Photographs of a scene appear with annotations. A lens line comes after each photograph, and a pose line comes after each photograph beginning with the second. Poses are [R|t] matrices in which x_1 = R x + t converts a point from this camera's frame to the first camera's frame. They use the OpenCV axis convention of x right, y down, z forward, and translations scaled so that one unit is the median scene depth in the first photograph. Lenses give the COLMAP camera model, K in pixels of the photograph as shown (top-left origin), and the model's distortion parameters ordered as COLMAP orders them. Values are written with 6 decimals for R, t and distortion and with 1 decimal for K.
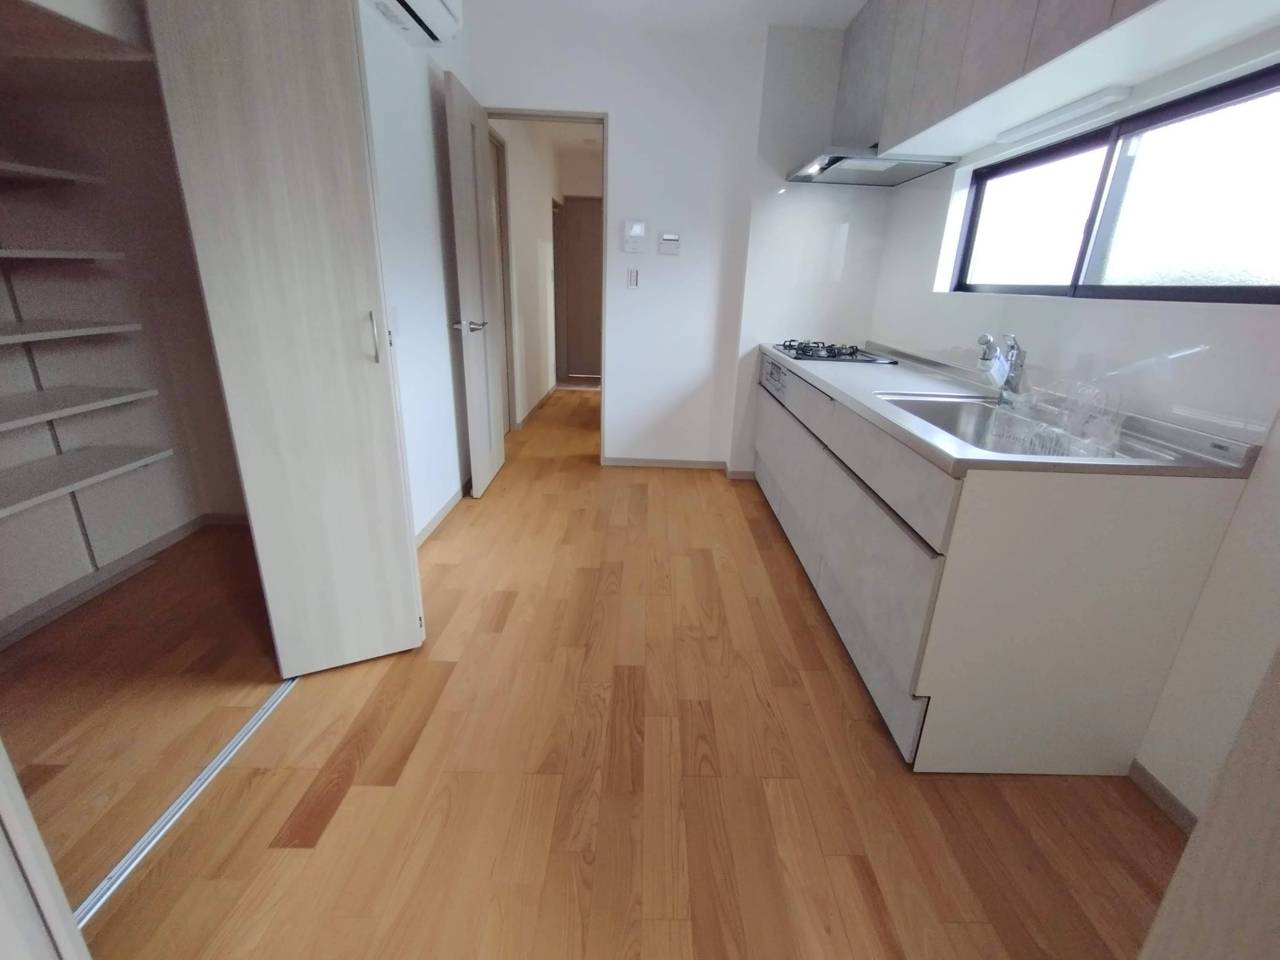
lens RADIAL K [[579.9, 0, 653.0], [0, 579.9, 483.6], [0, 0, 1]] dist [0.016708, -0.001390]
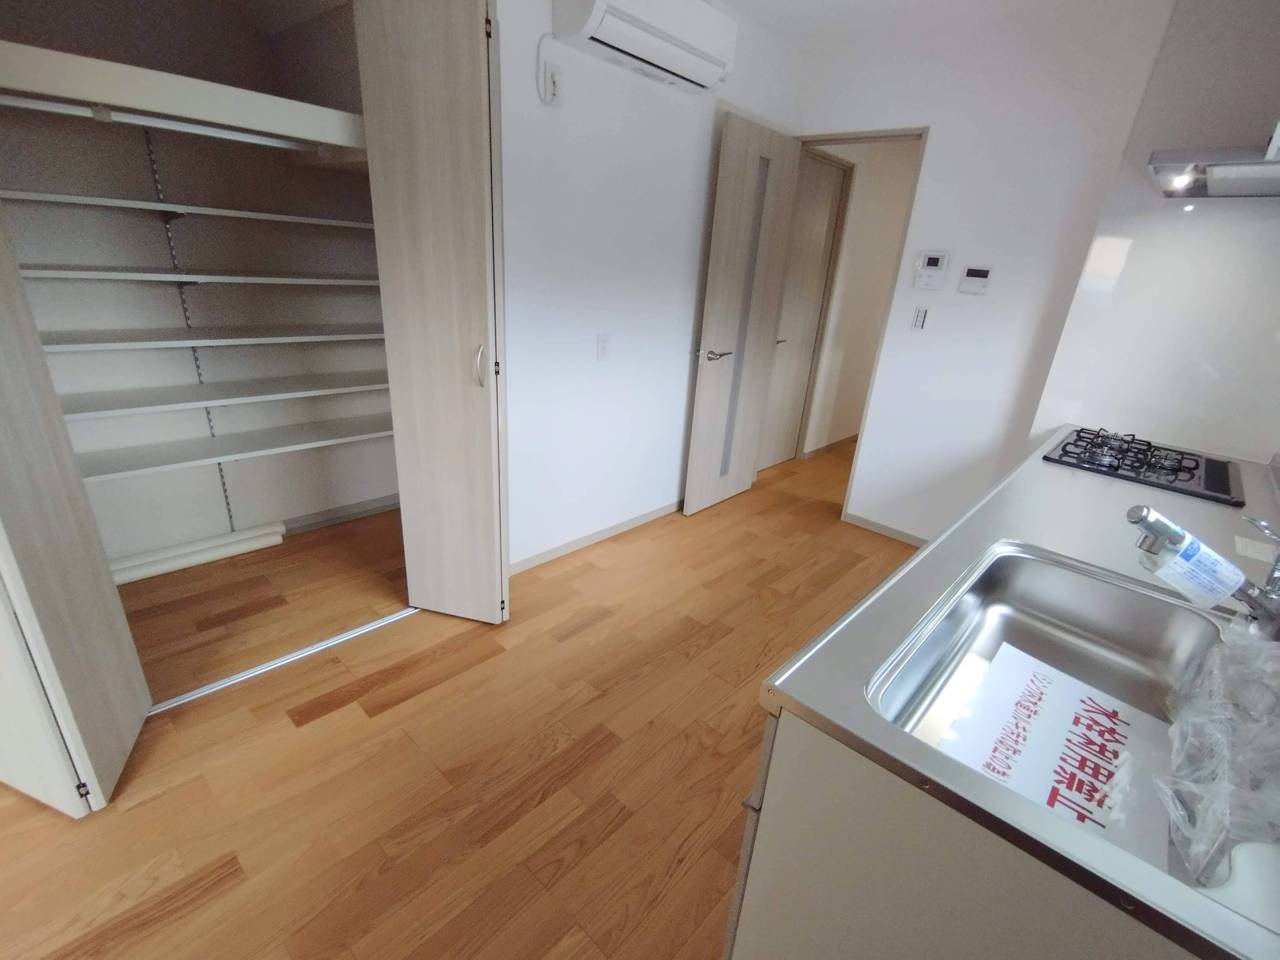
lens RADIAL K [[579.9, 0, 652.1], [0, 579.9, 483.5], [0, 0, 1]] dist [0.016708, -0.001390]
pose [[0.746479, 0.257309, -0.613645, 0.444042], [-0.264332, 0.960990, 0.081404, -0.158314], [0.610653, 0.101440, 0.785374, 0.220742]]
